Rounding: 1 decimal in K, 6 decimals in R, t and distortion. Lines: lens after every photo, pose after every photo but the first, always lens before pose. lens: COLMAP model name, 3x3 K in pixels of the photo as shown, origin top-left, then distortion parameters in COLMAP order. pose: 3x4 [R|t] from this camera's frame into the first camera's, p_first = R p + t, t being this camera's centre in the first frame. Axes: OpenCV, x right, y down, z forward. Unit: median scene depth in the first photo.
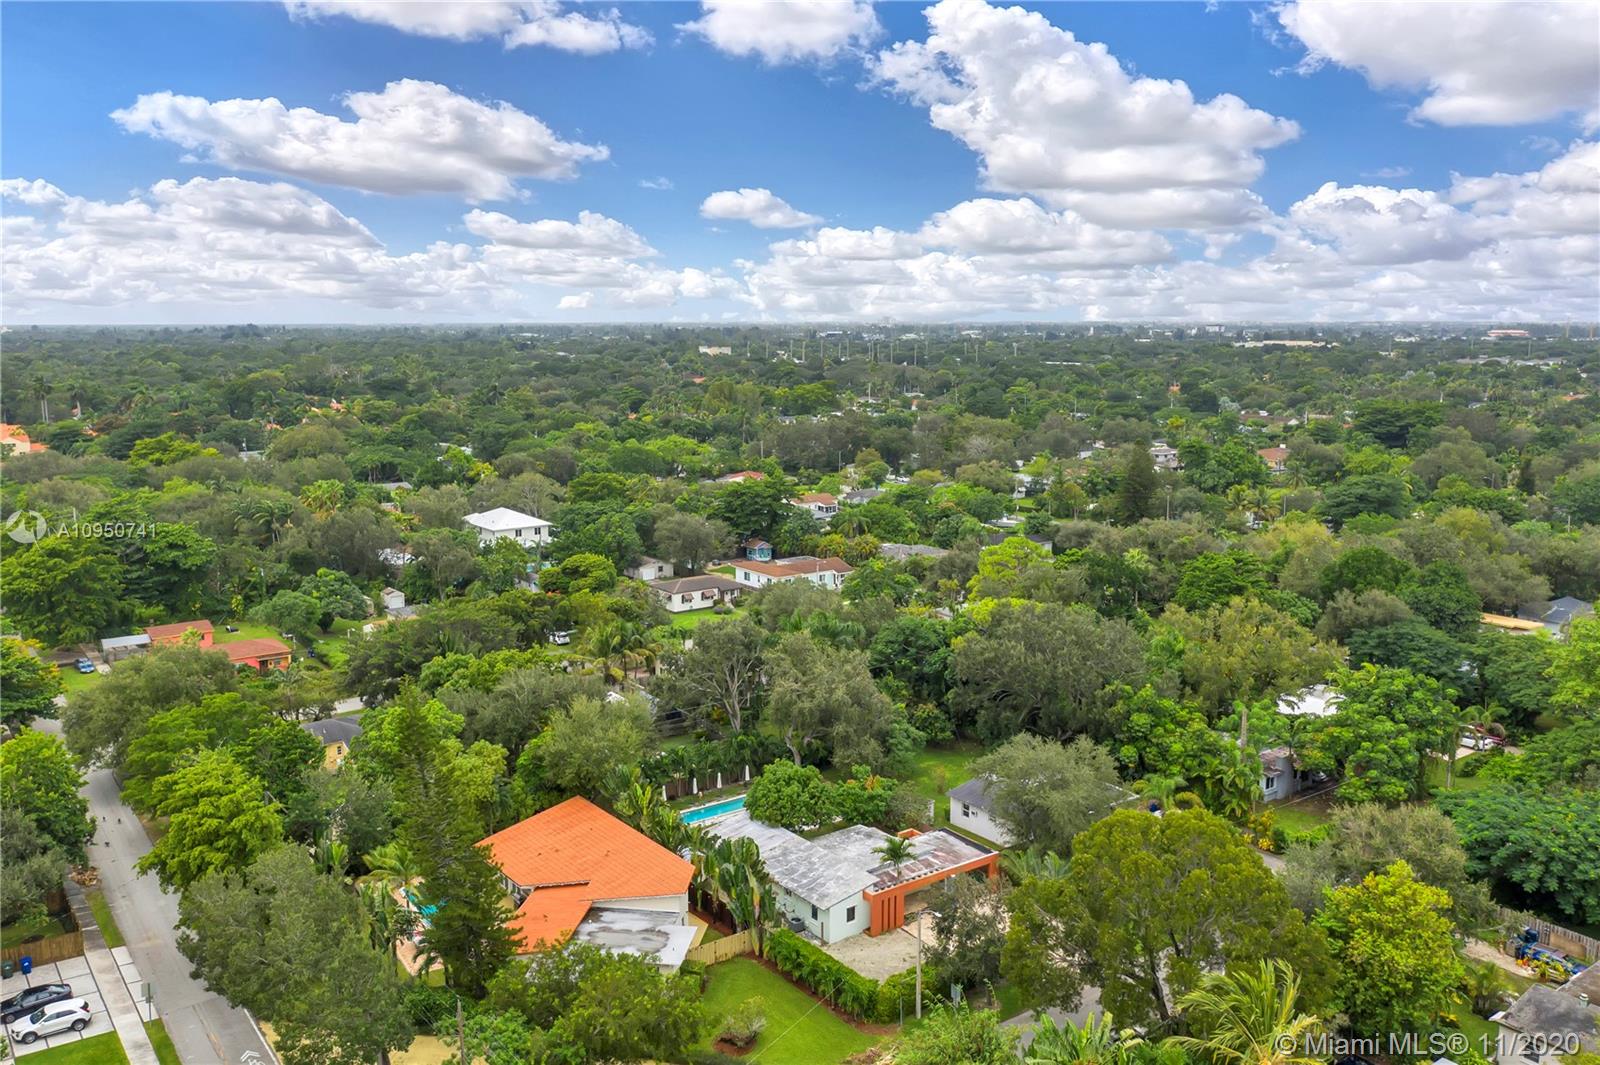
lens RADIAL K [[1308.5, 0, 800.1], [0, 1308.5, 499.5], [0, 0, 1]] dist [-0.019732, -0.002501]
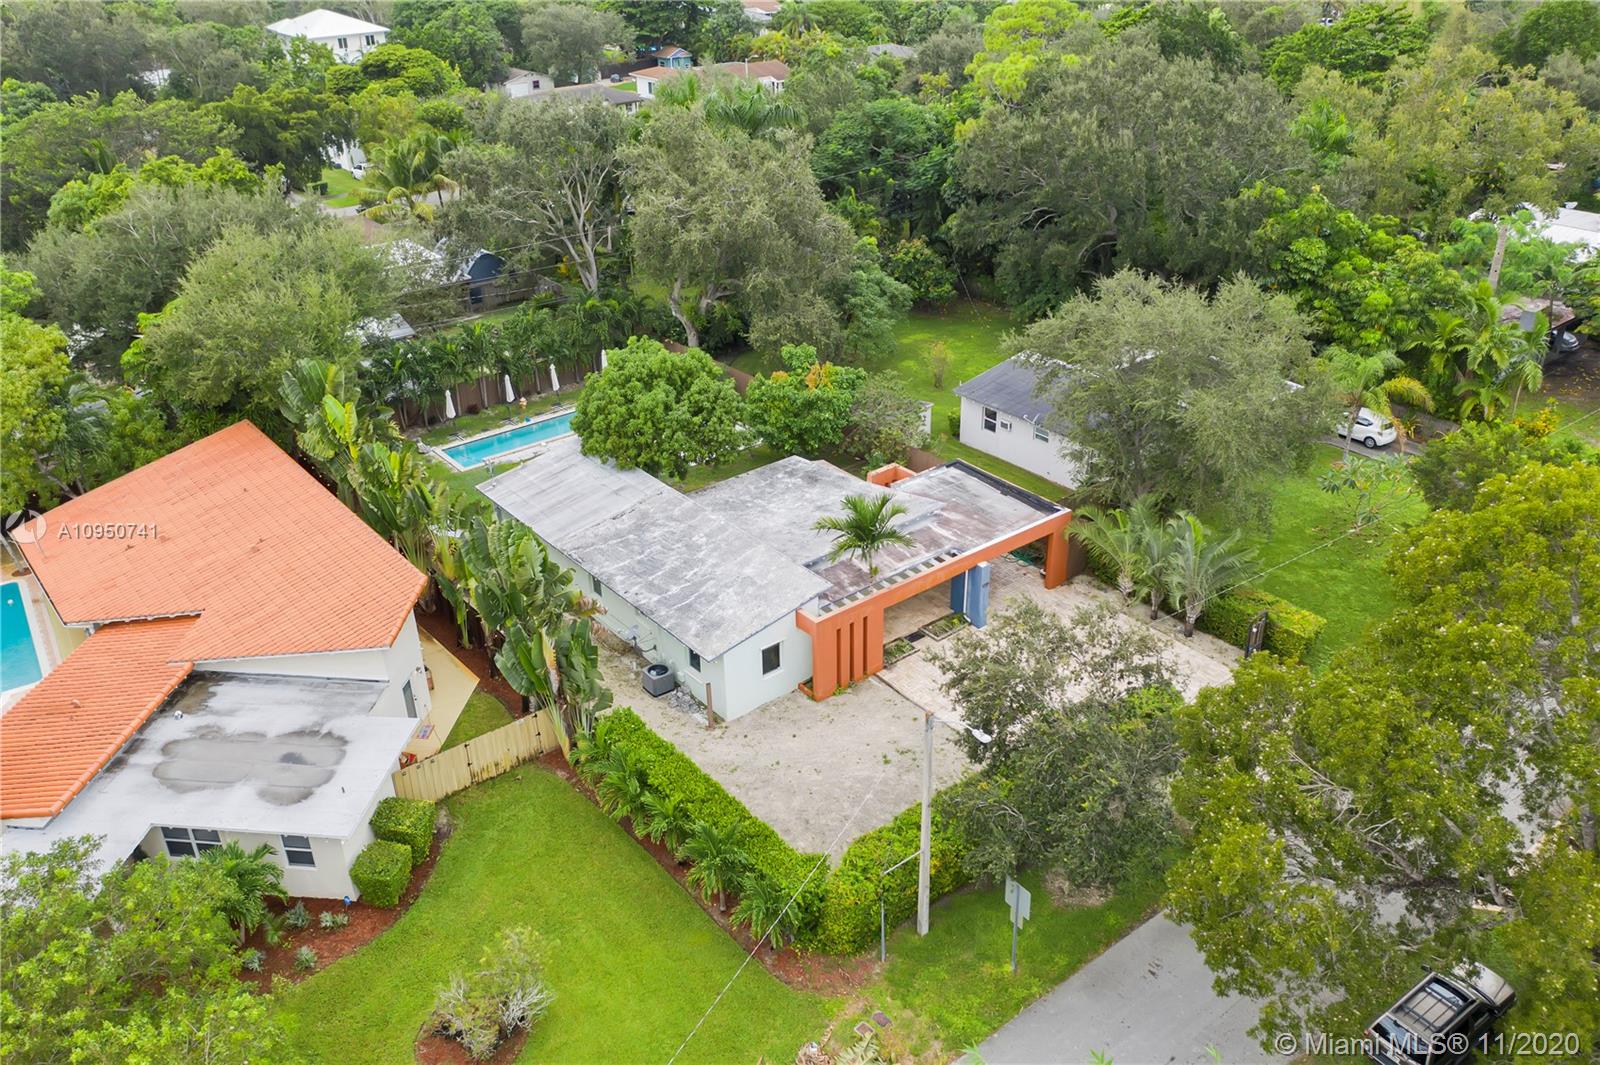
lens RADIAL K [[1308.5, 0, 800.1], [0, 1308.5, 499.5], [0, 0, 1]] dist [-0.019732, -0.002501]
pose [[0.999239, -0.030707, 0.024047, 0.033174], [0.021569, 0.948753, 0.315280, 0.095485], [-0.032496, -0.314522, 0.948694, 0.475996]]
